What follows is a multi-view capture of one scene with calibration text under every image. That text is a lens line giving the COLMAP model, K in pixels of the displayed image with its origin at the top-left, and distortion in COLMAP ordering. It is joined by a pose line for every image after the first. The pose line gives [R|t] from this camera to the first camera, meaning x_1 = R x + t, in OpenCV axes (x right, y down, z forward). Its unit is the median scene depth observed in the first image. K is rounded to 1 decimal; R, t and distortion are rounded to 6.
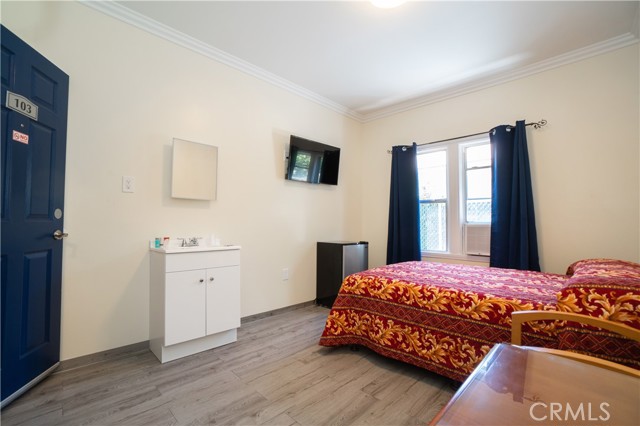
lens RADIAL K [[281.1, 0, 302.7], [0, 281.1, 208.1], [0, 0, 1]] dist [-0.043323, 0.011379]
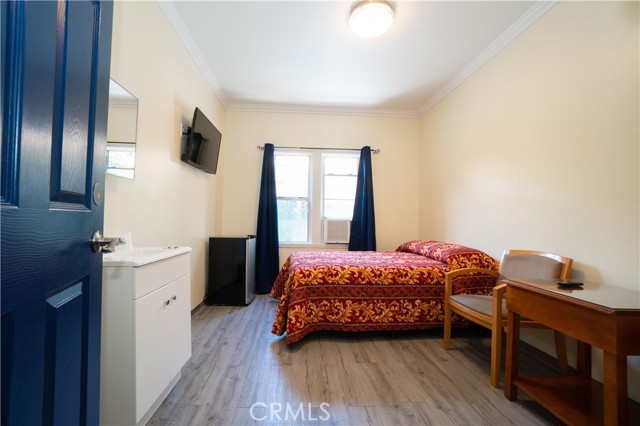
lens RADIAL K [[281.1, 0, 319.1], [0, 281.1, 210.1], [0, 0, 1]] dist [-0.043323, 0.011379]
pose [[0.658027, 0.028921, 0.752439, -0.658344], [-0.050866, 0.998687, 0.006097, 0.020170], [-0.751275, -0.042285, 0.658634, 0.325650]]
